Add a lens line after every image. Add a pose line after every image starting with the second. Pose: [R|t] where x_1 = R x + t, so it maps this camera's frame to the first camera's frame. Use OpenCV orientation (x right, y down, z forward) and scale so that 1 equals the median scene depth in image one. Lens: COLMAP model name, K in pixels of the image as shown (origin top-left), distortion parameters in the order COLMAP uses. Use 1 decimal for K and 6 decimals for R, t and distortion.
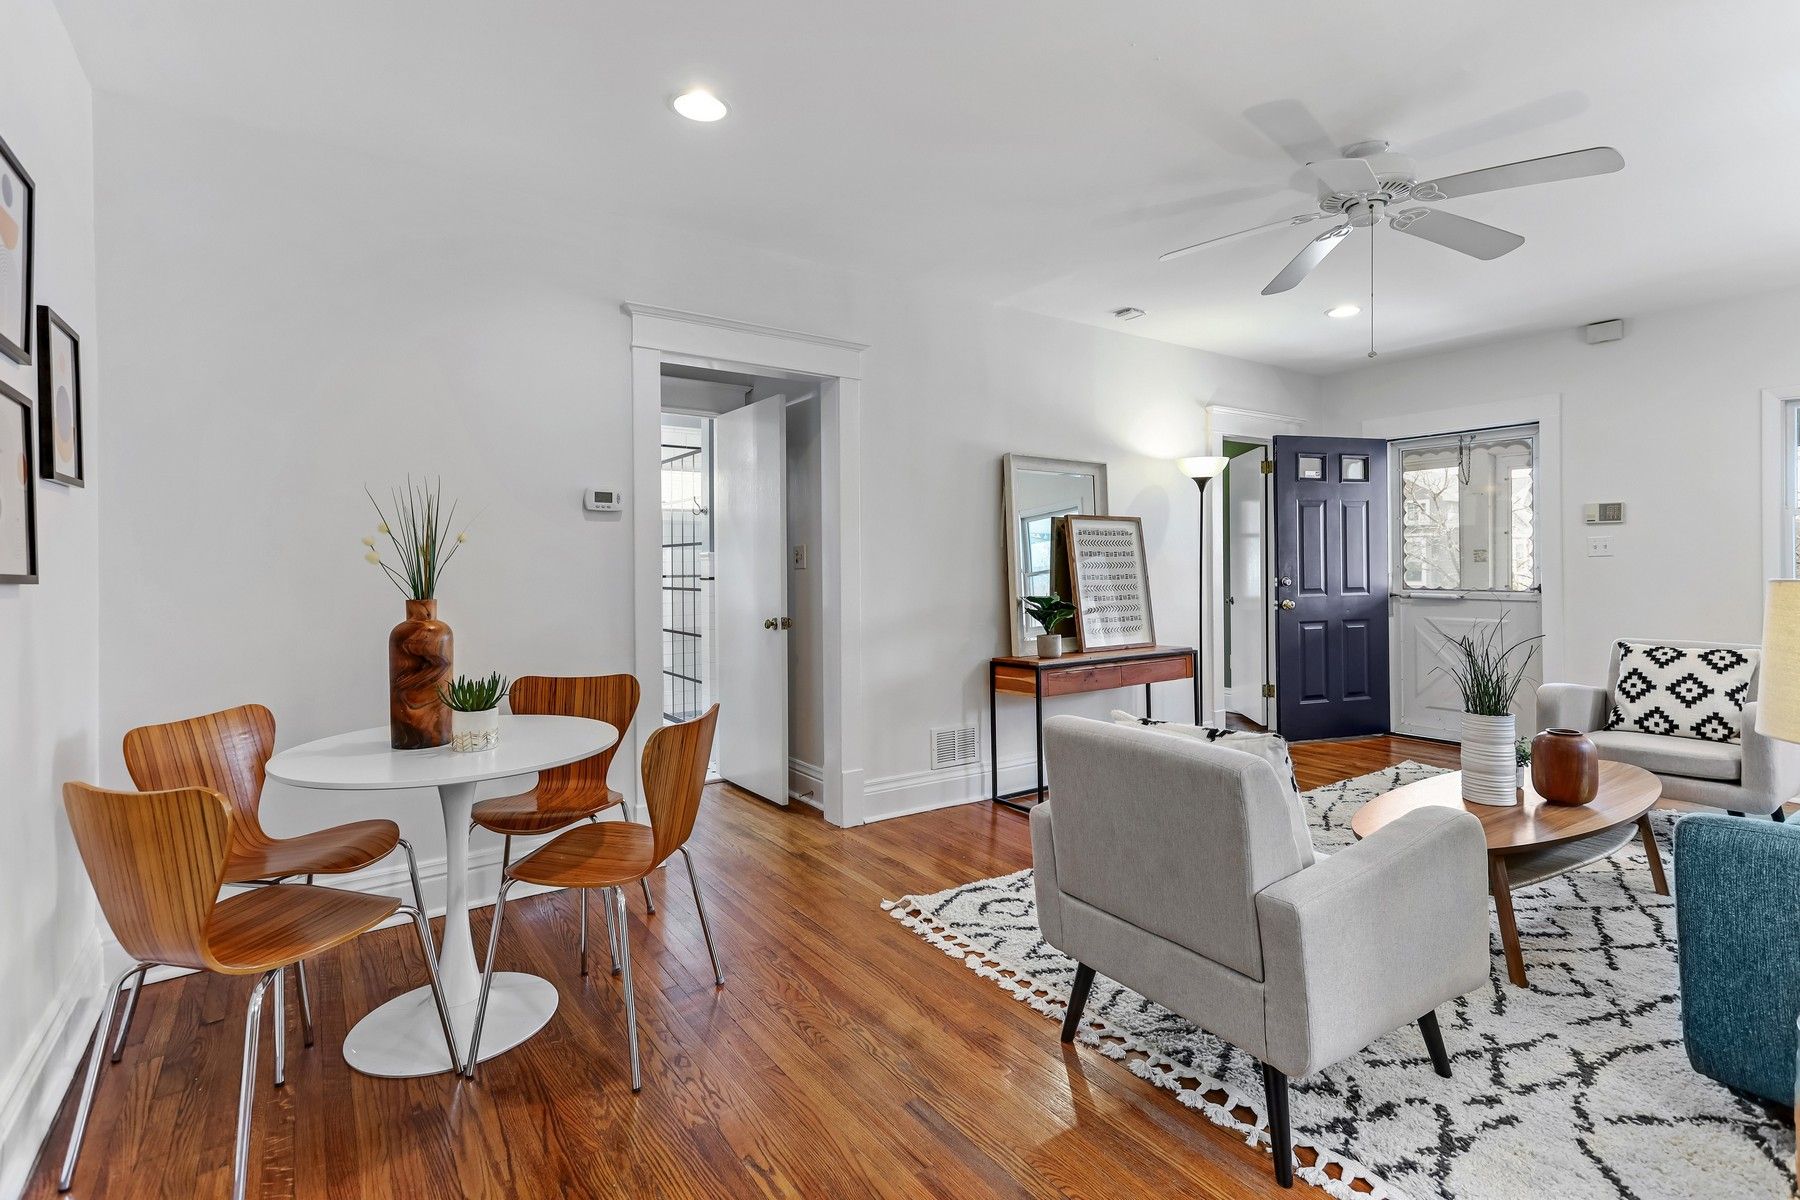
lens RADIAL K [[849.6, 0, 902.7], [0, 849.6, 564.0], [0, 0, 1]] dist [0.002920, 0.012291]
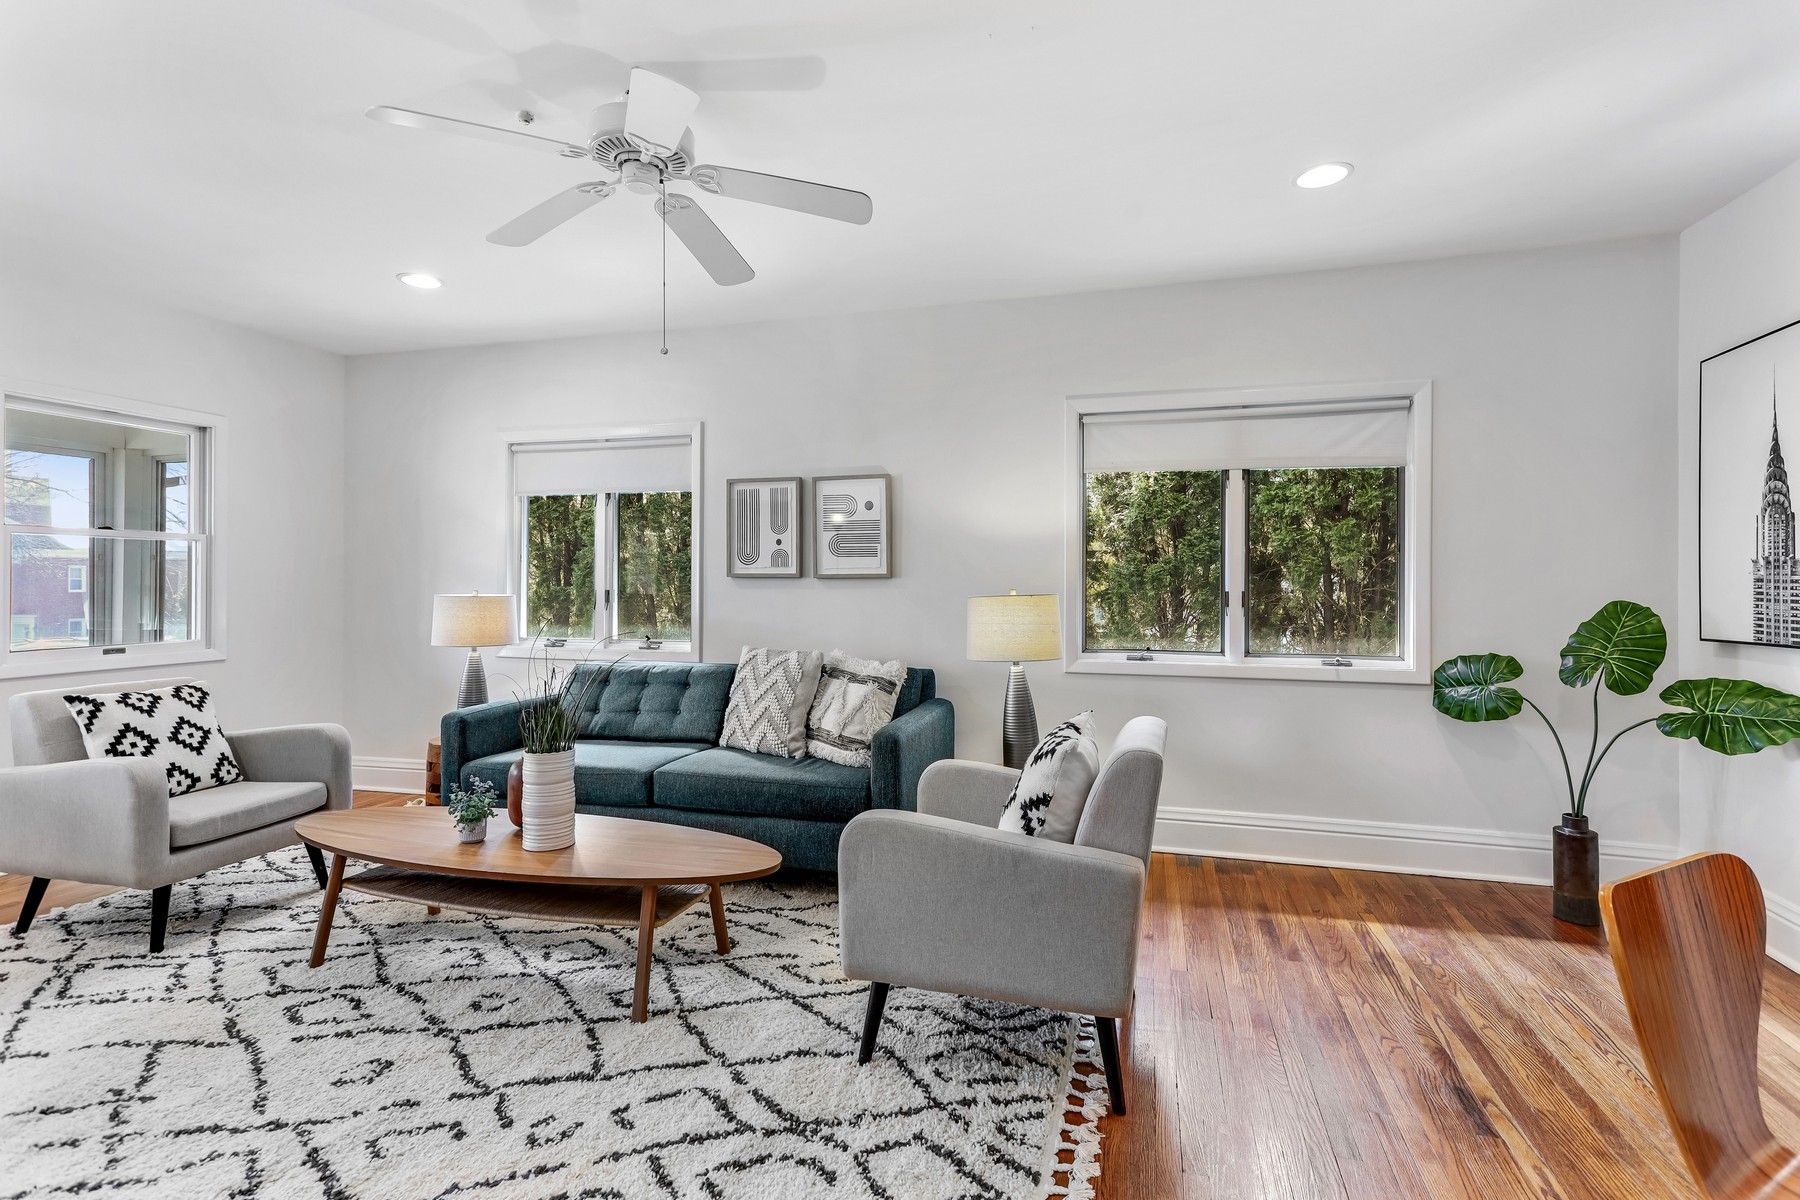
lens RADIAL K [[854.2, 0, 905.1], [0, 854.2, 582.6], [0, 0, 1]] dist [0.026876, -0.000031]
pose [[-0.627459, 0.005182, 0.778632, -0.212375], [0.000915, 0.999982, -0.005917, -0.000917], [-0.778649, -0.003000, -0.627453, 0.969582]]
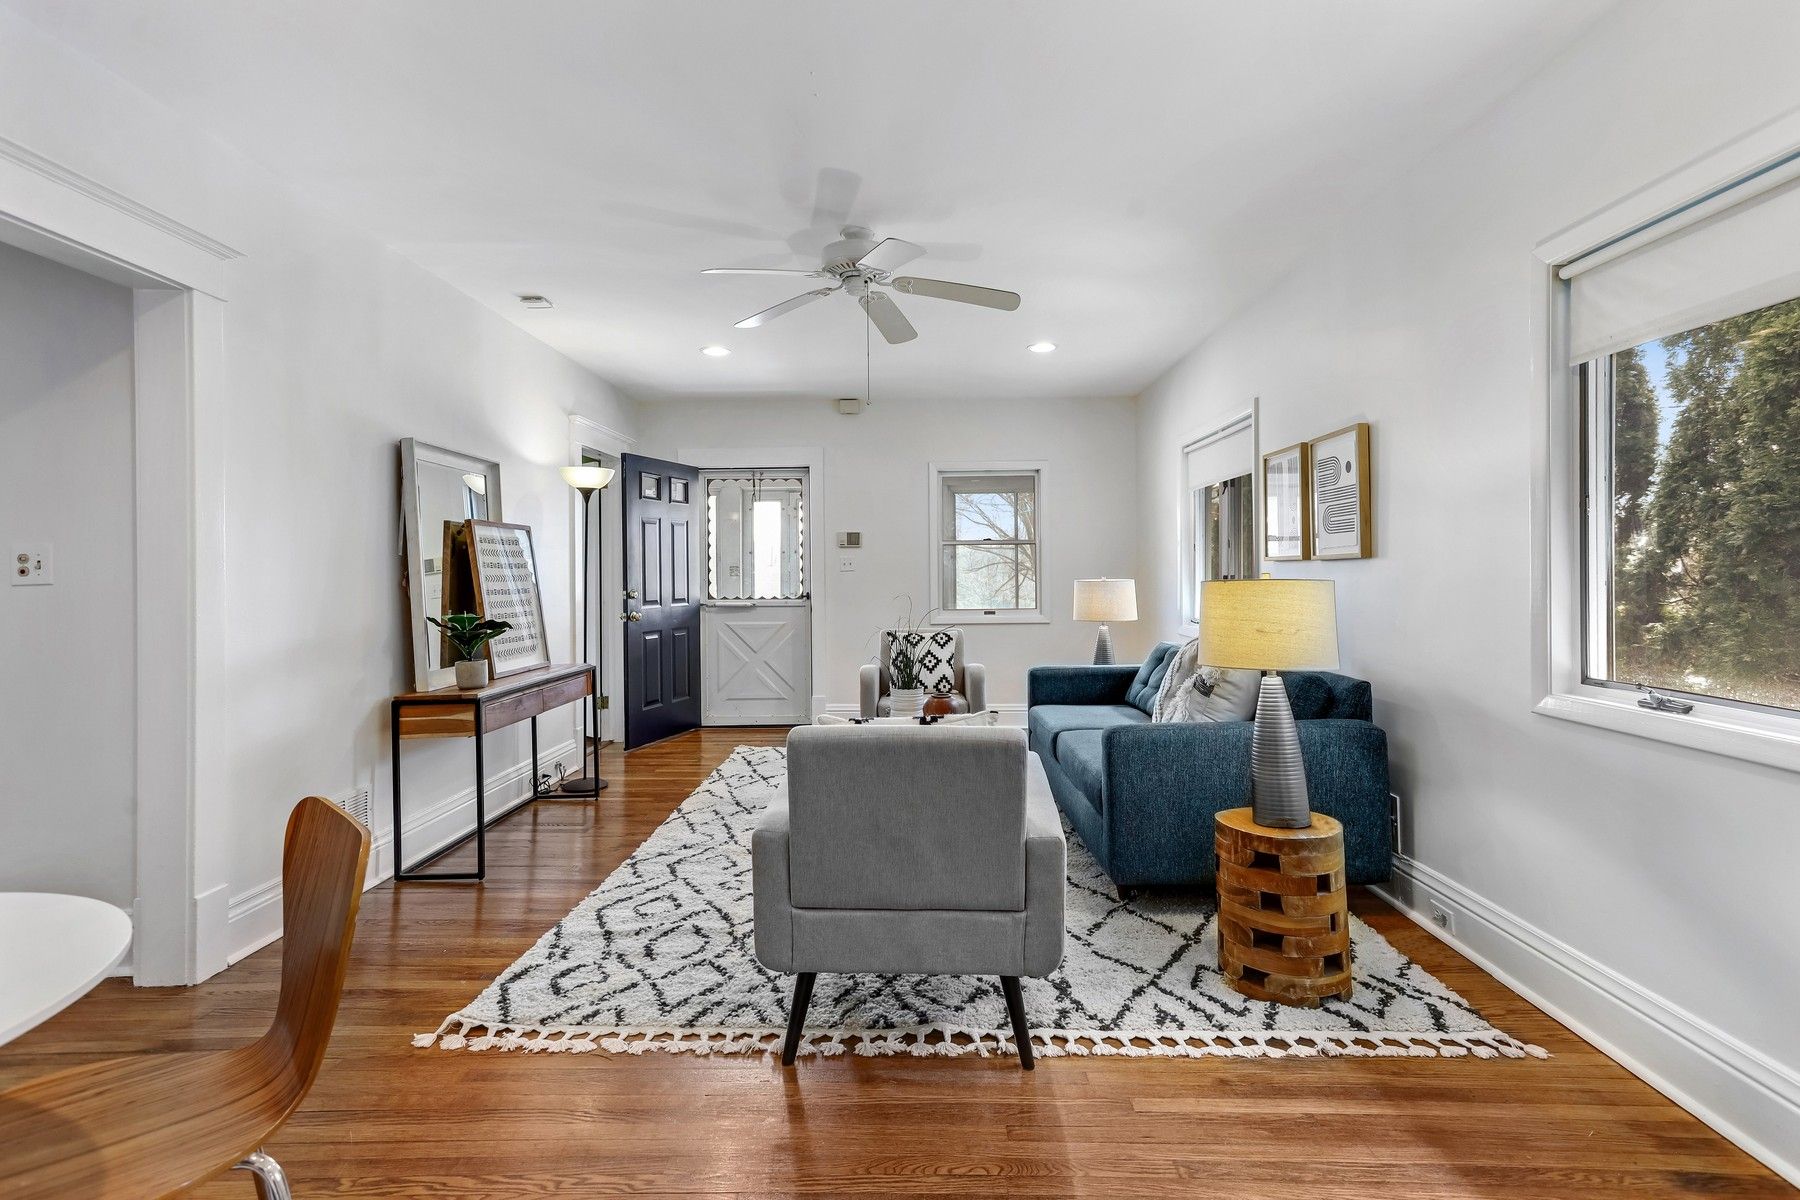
lens RADIAL K [[850.1, 0, 902.9], [0, 850.1, 570.9], [0, 0, 1]] dist [0.019824, 0.000424]
pose [[0.588742, 0.004681, 0.808308, -0.287572], [0.004316, 0.999951, -0.008934, 0.004055], [-0.808310, 0.008749, 0.588693, 0.173247]]
